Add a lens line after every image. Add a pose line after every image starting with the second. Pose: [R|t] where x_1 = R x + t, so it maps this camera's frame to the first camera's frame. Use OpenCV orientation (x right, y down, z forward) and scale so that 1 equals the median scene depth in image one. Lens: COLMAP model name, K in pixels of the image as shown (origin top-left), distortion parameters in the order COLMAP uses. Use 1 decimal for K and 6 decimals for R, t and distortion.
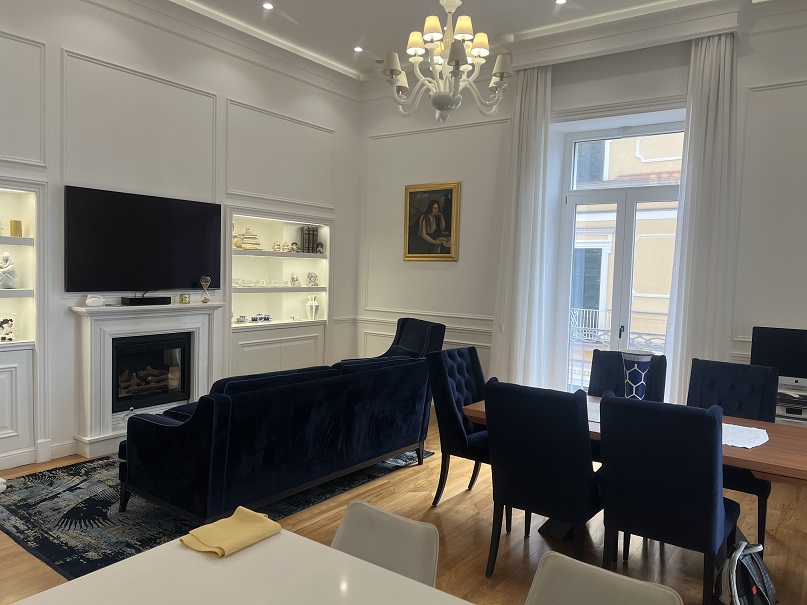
lens RADIAL K [[606.3, 0, 402.2], [0, 606.3, 303.4], [0, 0, 1]] dist [0.025609, -0.004898]
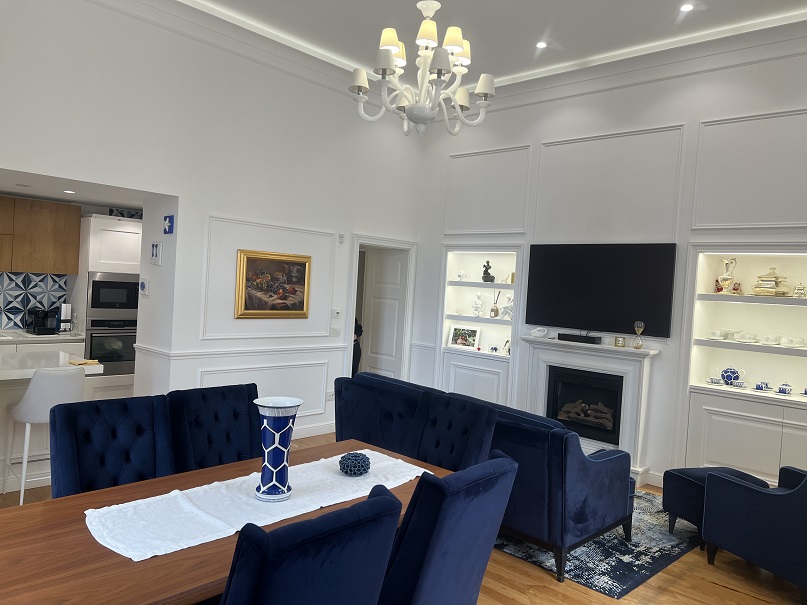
lens RADIAL K [[606.3, 0, 403.9], [0, 606.3, 302.6], [0, 0, 1]] dist [0.025609, -0.004898]
pose [[-0.126882, -0.003690, -0.991911, 0.738220], [-0.120166, 0.992685, 0.011679, -0.044545], [0.984612, 0.120676, -0.126397, 0.836954]]
